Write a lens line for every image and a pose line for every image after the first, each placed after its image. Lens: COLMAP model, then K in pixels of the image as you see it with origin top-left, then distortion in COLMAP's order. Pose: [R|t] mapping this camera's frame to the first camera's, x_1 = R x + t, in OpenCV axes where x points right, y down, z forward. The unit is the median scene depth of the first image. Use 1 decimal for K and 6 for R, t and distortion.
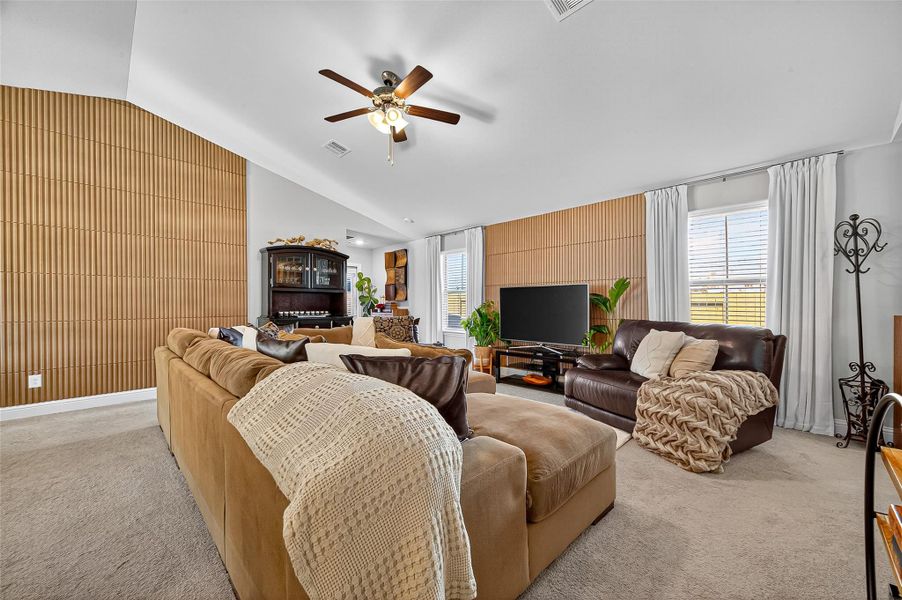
lens RADIAL K [[352.1, 0, 455.5], [0, 352.1, 301.6], [0, 0, 1]] dist [0.005311, -0.001227]
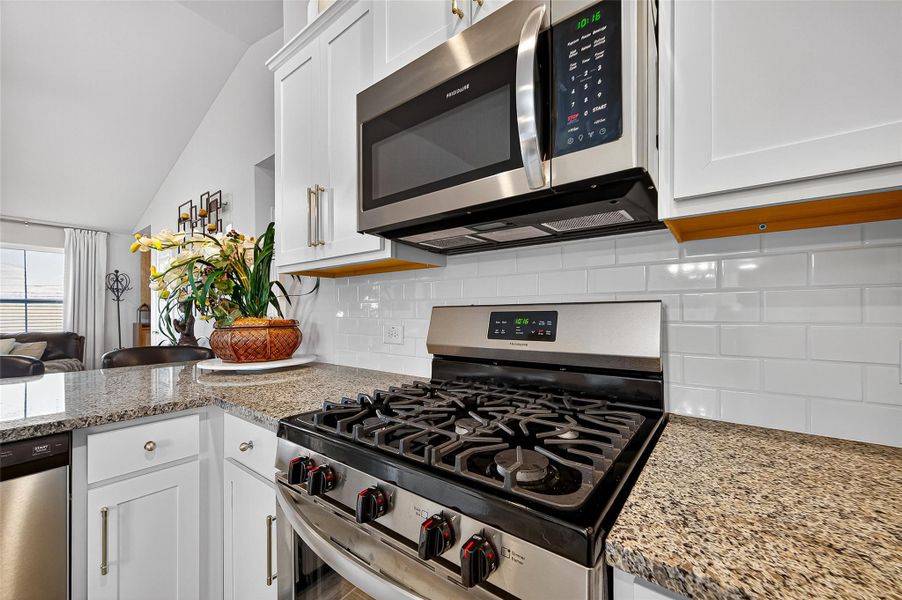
lens RADIAL K [[352.1, 0, 456.3], [0, 352.1, 313.0], [0, 0, 1]] dist [0.005311, -0.001227]
pose [[-0.130914, -0.000013, 0.991394, -0.825748], [0.000813, 1.000000, 0.000120, -0.011100], [-0.991393, 0.000821, -0.130914, -0.464029]]
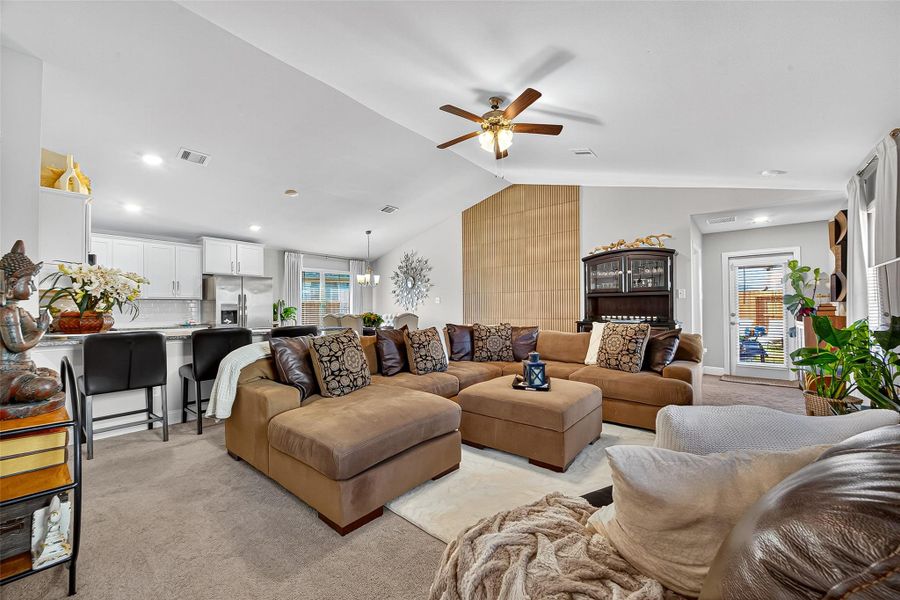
lens RADIAL K [[351.3, 0, 452.8], [0, 351.3, 304.8], [0, 0, 1]] dist [0.005311, -0.001227]
pose [[0.086537, -0.012765, -0.996167, 0.798036], [0.013628, 0.999840, -0.011628, 0.002493], [0.996155, -0.012570, 0.086697, 0.701875]]
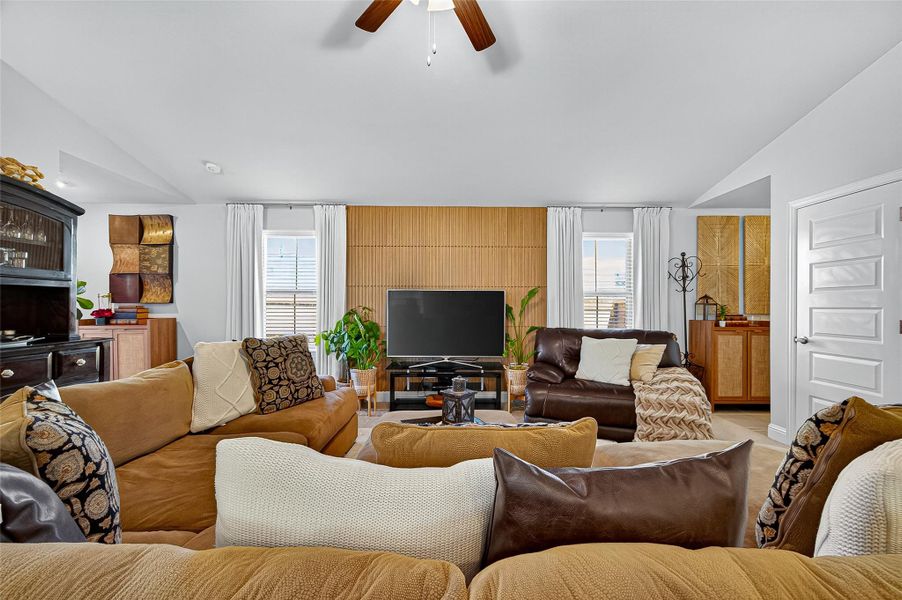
lens RADIAL K [[352.1, 0, 452.8], [0, 352.1, 303.1], [0, 0, 1]] dist [0.005311, -0.001227]
pose [[0.699579, 0.008348, 0.714506, -0.501178], [-0.011469, 0.999934, -0.000453, -0.018085], [-0.714463, -0.007878, 0.699629, 0.550136]]
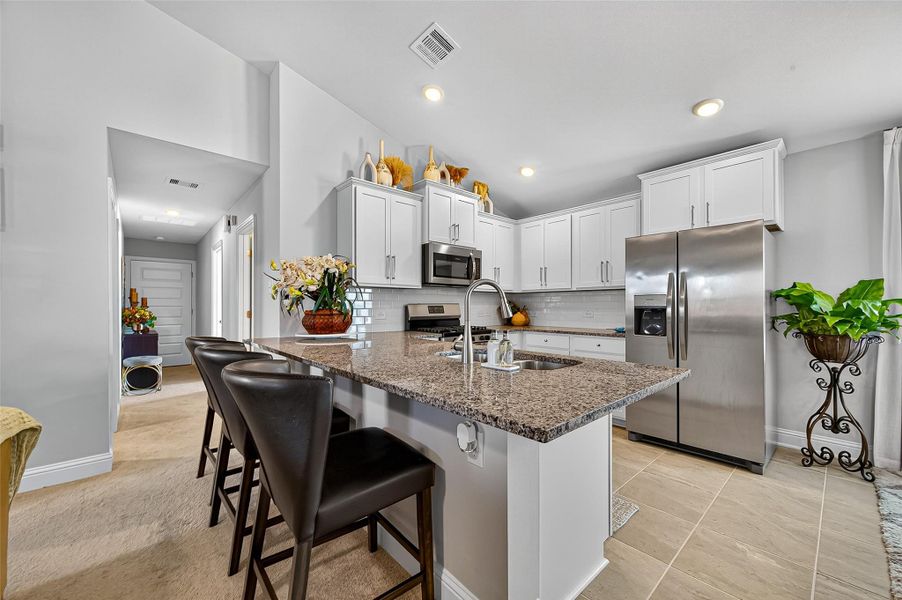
lens RADIAL K [[352.1, 0, 455.2], [0, 352.1, 305.2], [0, 0, 1]] dist [0.005311, -0.001227]
pose [[-0.998766, 0.002235, 0.049617, -0.634304], [0.001817, 0.999963, -0.008458, -0.003882], [-0.049634, -0.008358, -0.998733, 0.629738]]
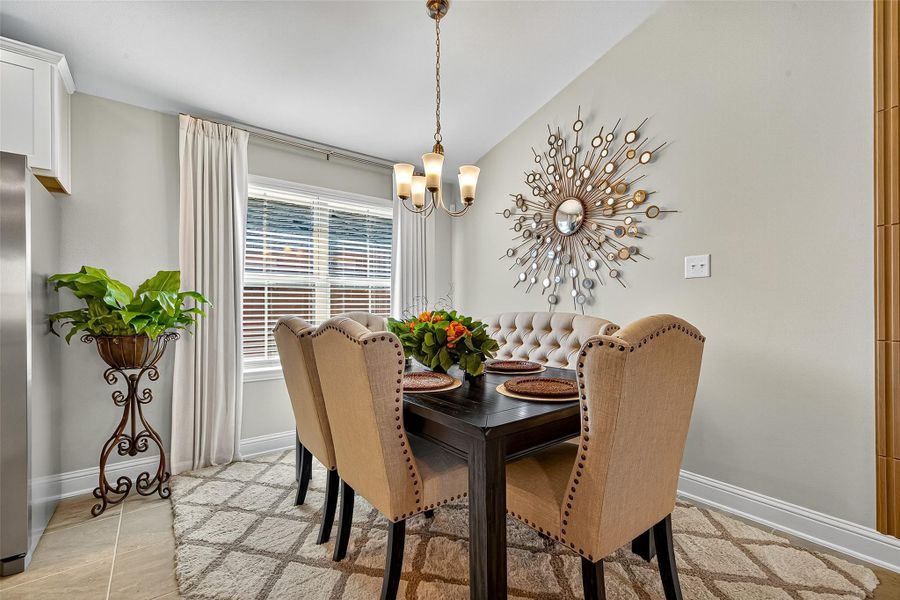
lens RADIAL K [[390.5, 0, 456.4], [0, 390.5, 308.0], [0, 0, 1]] dist [0.007919, -0.000353]
pose [[-0.128581, -0.000332, -0.991699, -0.803741], [0.010293, 0.999946, -0.001670, 0.015303], [0.991646, -0.010423, -0.128571, 0.479384]]
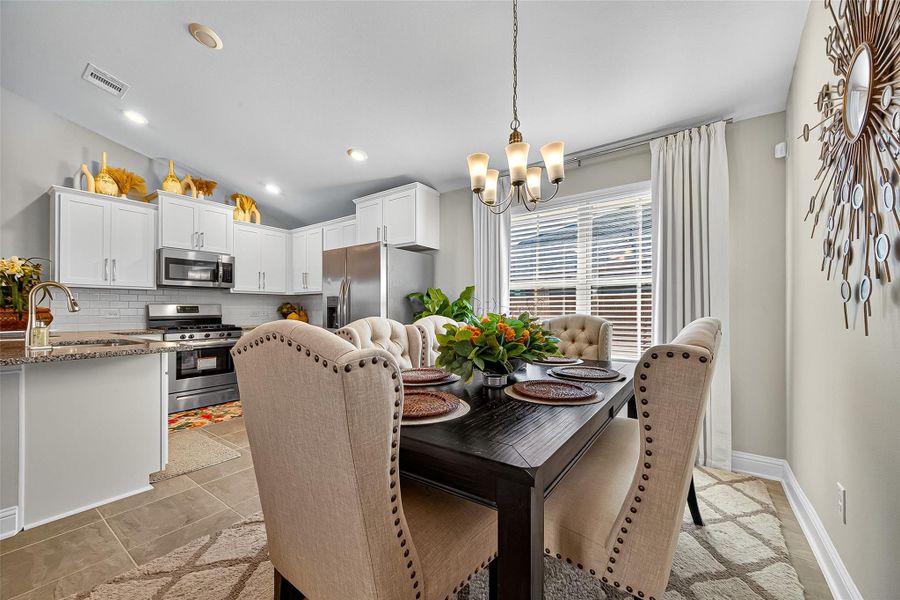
lens RADIAL K [[351.3, 0, 455.0], [0, 351.3, 308.5], [0, 0, 1]] dist [0.005311, -0.001227]
pose [[-0.986531, 0.003313, -0.163539, -1.271908], [0.004923, 0.999943, -0.009442, 0.013646], [0.163498, -0.010120, -0.986492, 0.880336]]
